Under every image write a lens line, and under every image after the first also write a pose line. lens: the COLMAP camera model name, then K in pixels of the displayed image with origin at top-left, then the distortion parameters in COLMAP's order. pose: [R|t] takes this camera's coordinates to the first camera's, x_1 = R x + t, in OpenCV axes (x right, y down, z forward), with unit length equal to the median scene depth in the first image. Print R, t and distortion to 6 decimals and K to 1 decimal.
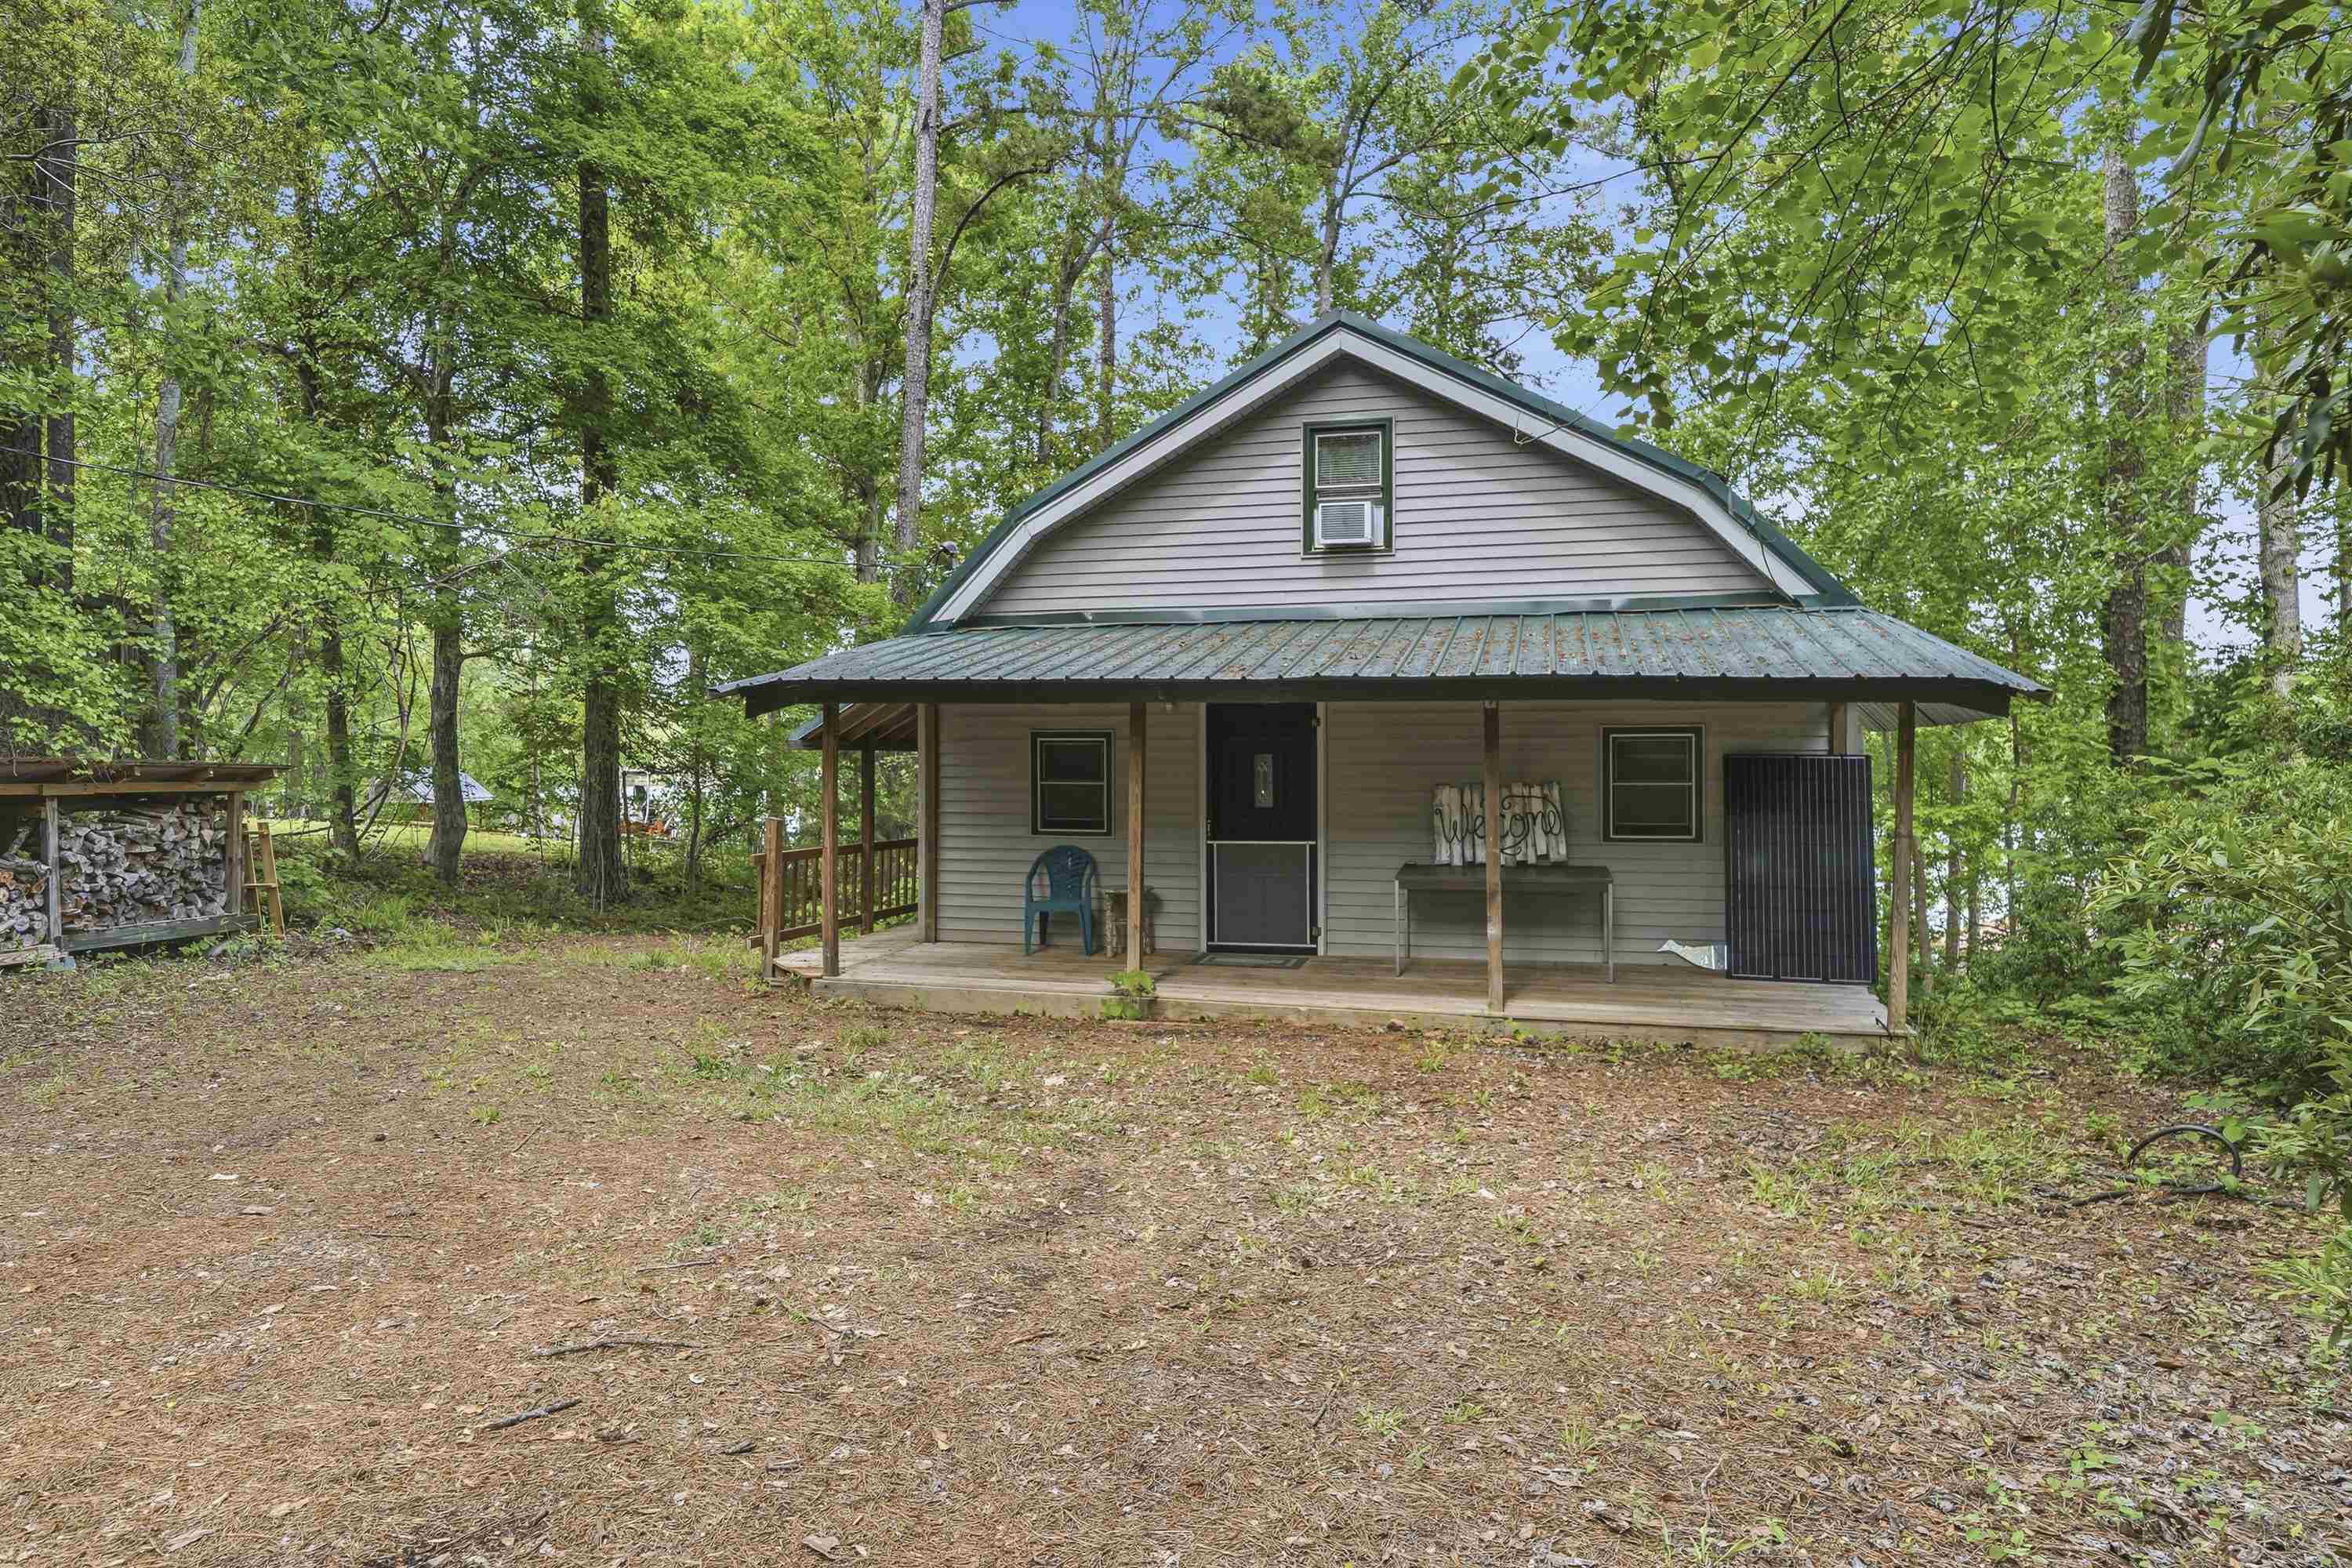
lens RADIAL K [[1383.1, 0, 1165.2], [0, 1383.1, 749.9], [0, 0, 1]] dist [0.001296, 0.001622]
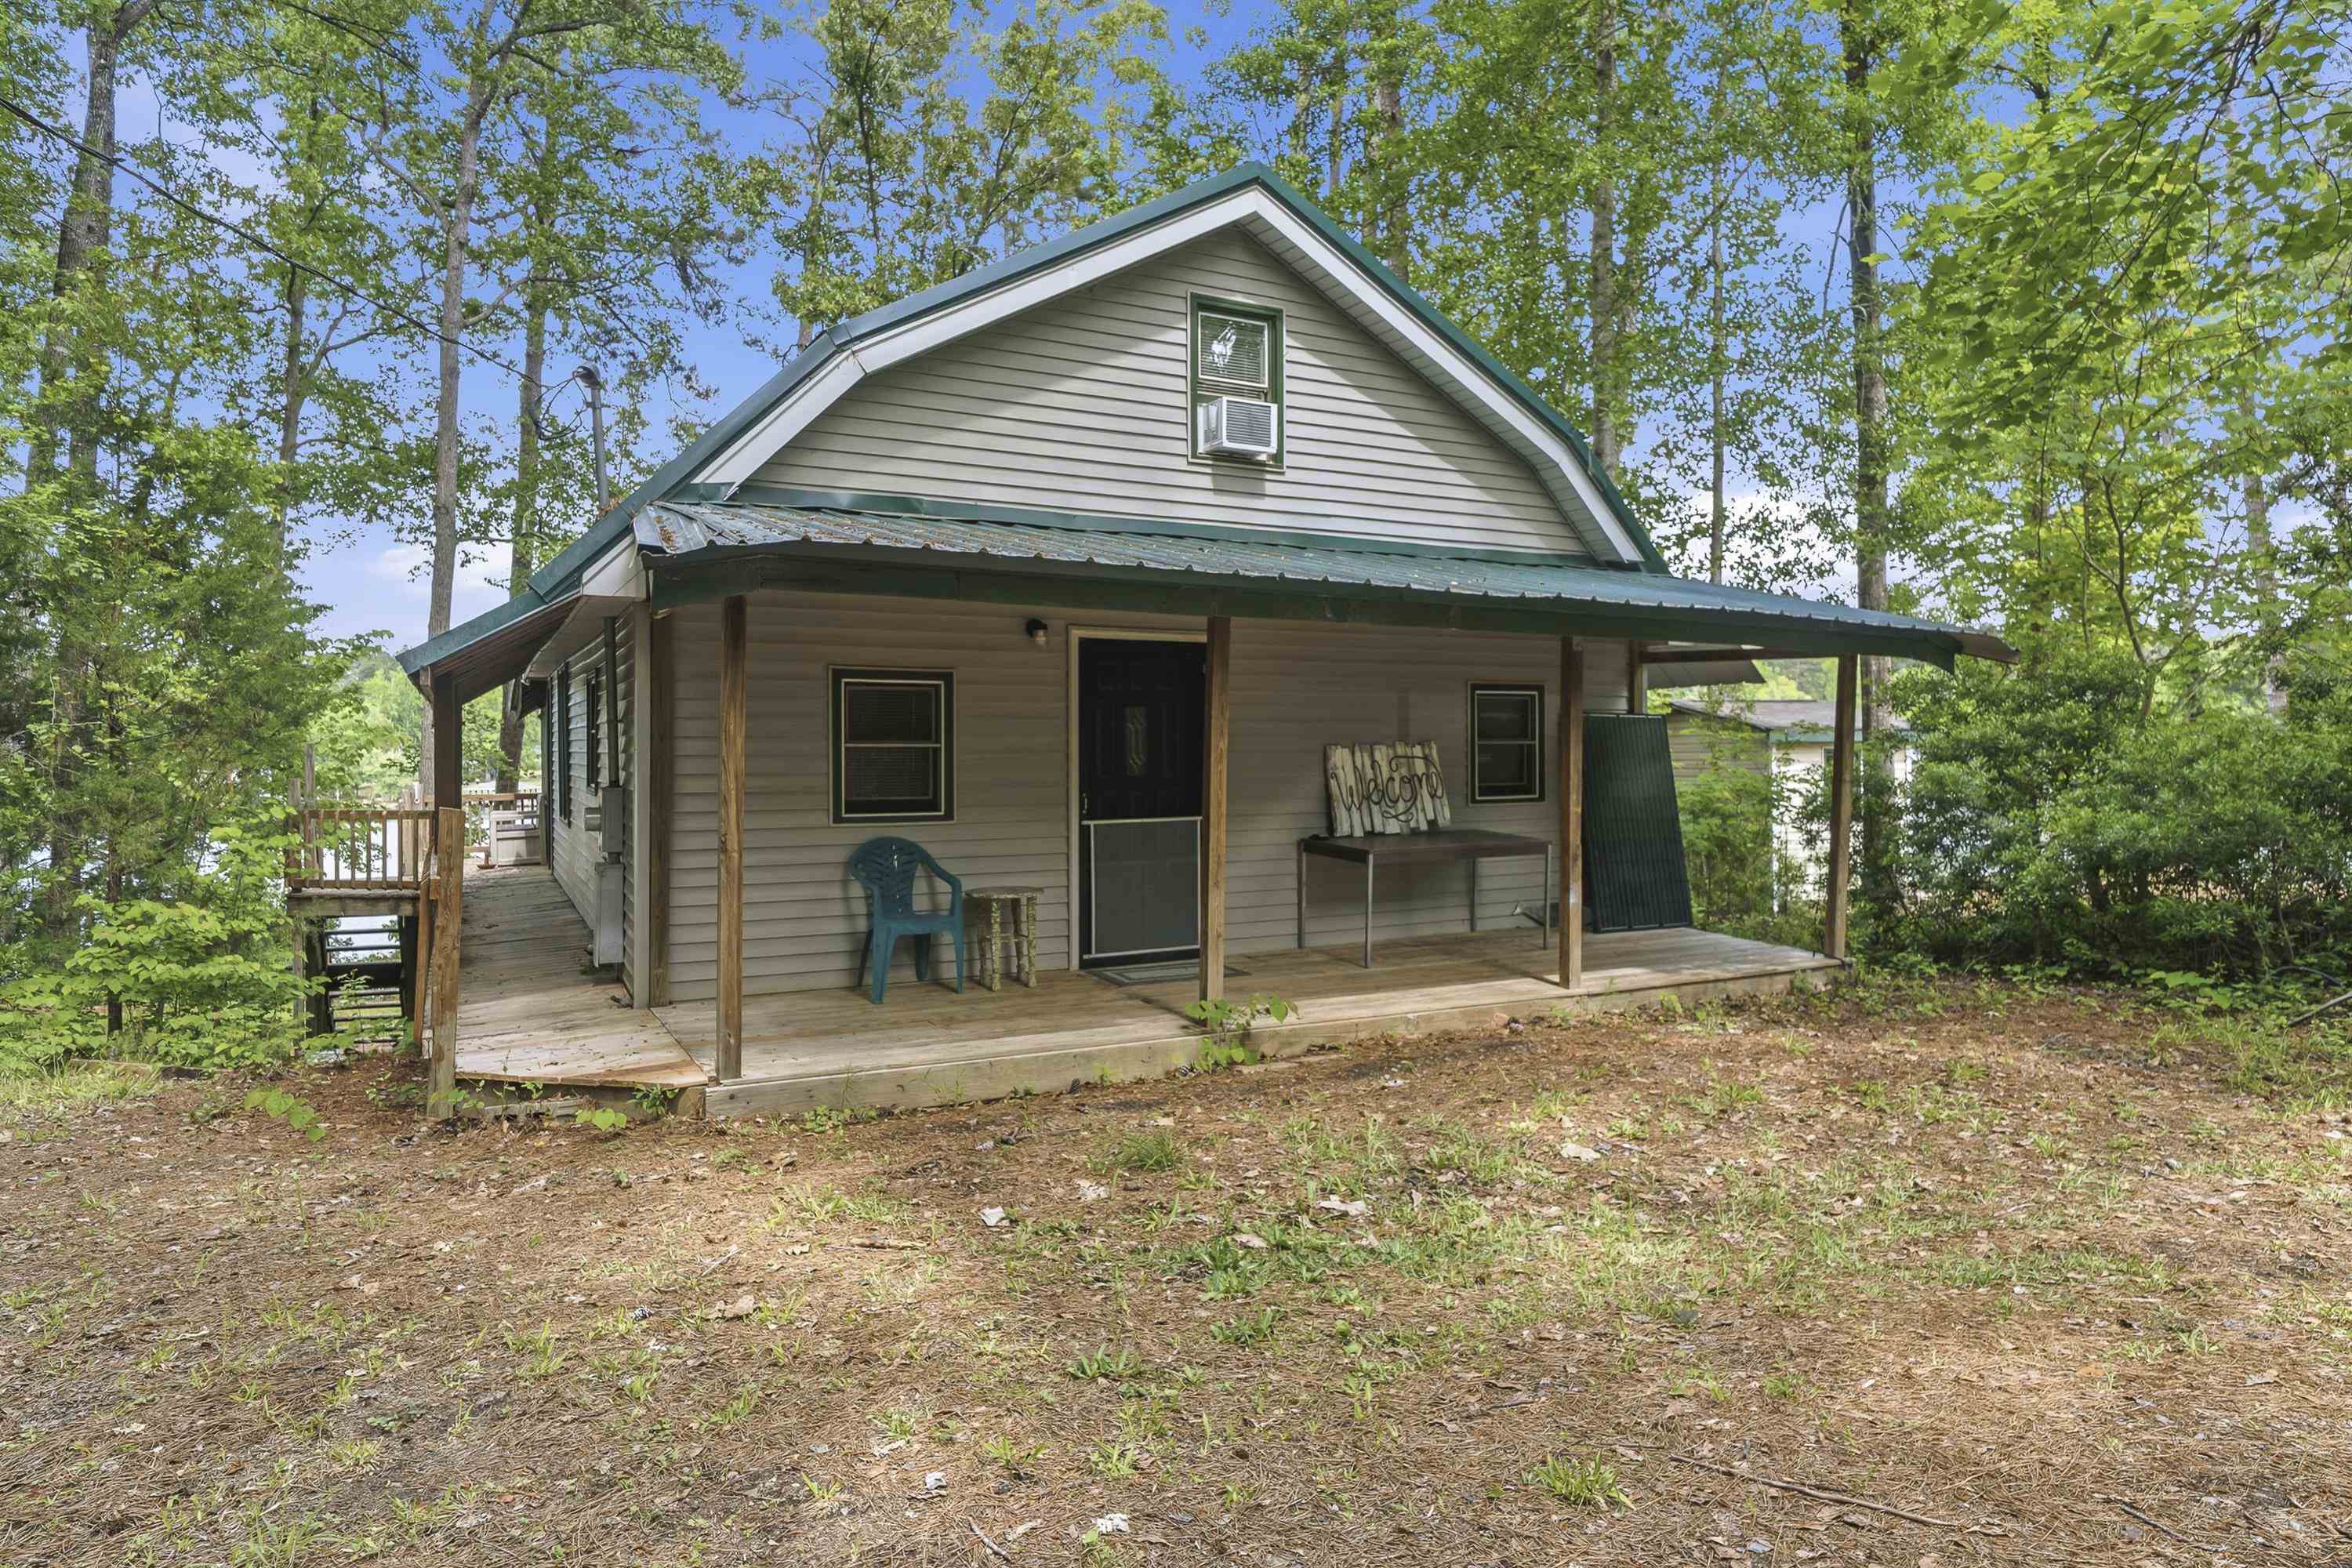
lens RADIAL K [[1383.1, 0, 1165.2], [0, 1383.1, 749.9], [0, 0, 1]] dist [0.001296, 0.001622]
pose [[0.728636, -0.001272, 0.684900, -0.462527], [0.000602, 0.999999, 0.001217, 0.026793], [-0.684901, -0.000474, 0.728636, 0.431526]]
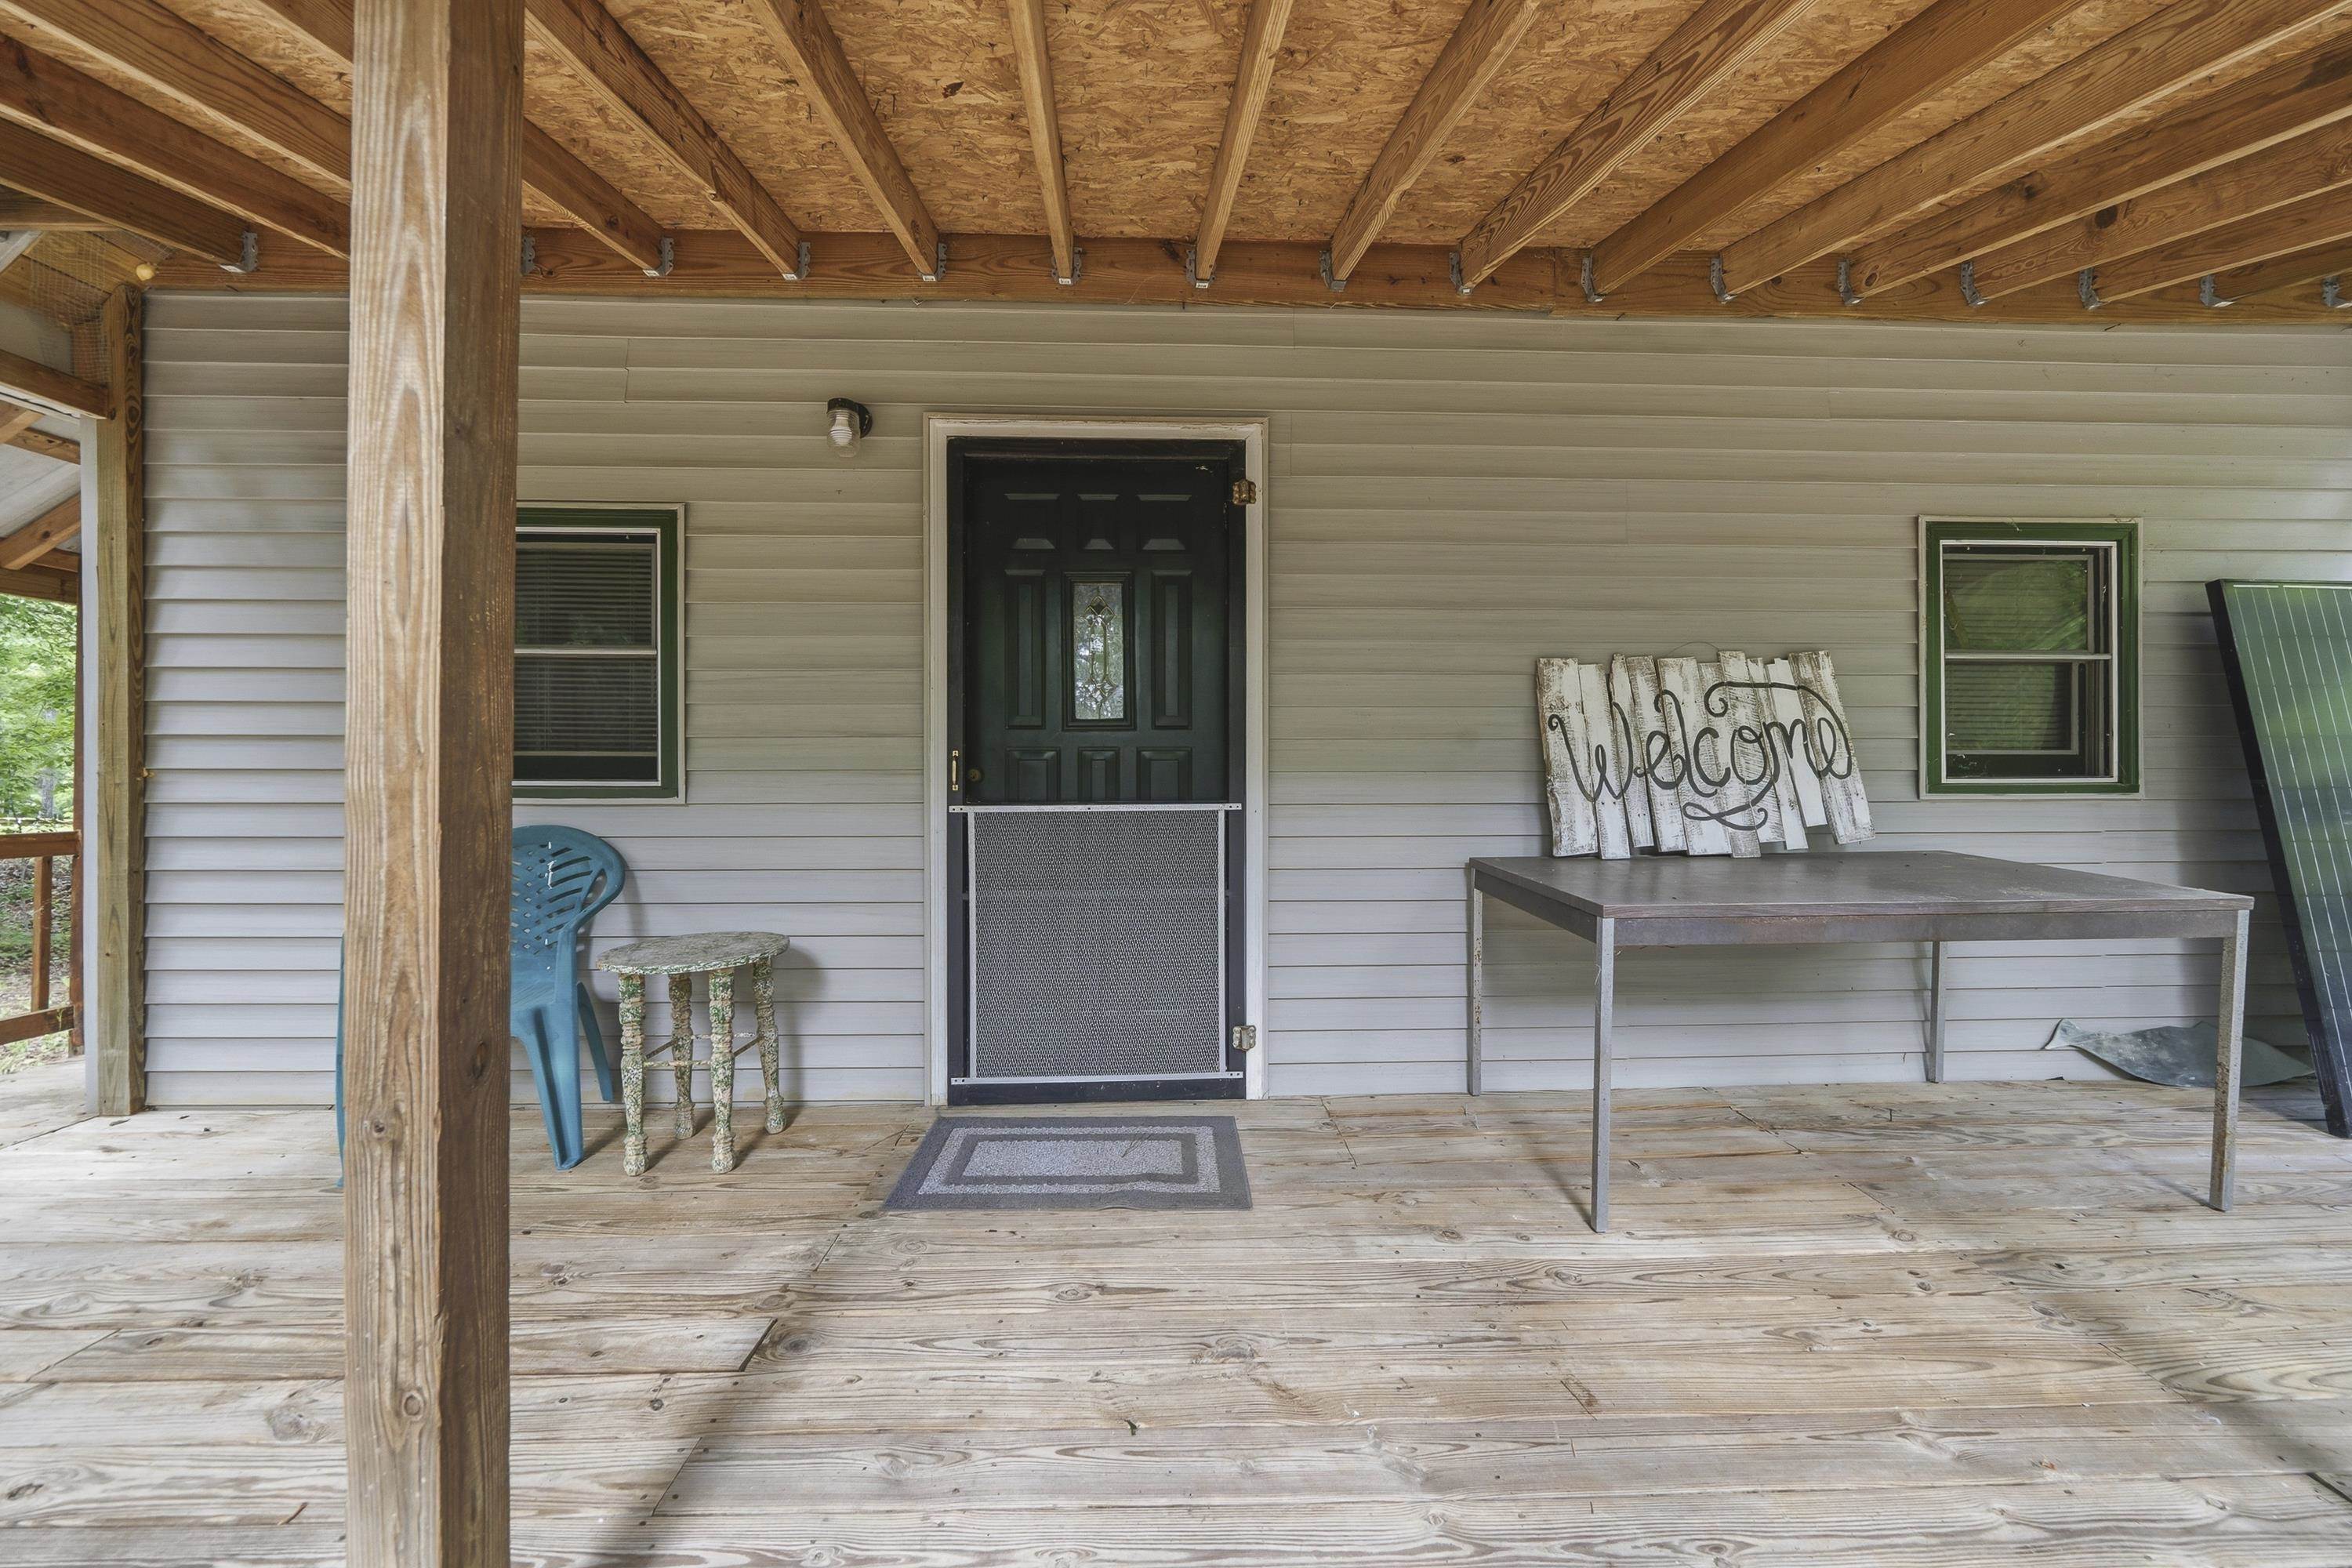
lens RADIAL K [[849.9, 0, 1183.9], [0, 849.9, 770.7], [0, 0, 1]] dist [-0.002473, -0.000056]
pose [[0.955637, 0.001430, 0.294544, 0.023749], [-0.002493, 0.999992, 0.003232, 0.056650], [-0.294537, -0.003823, 0.955633, 0.781937]]
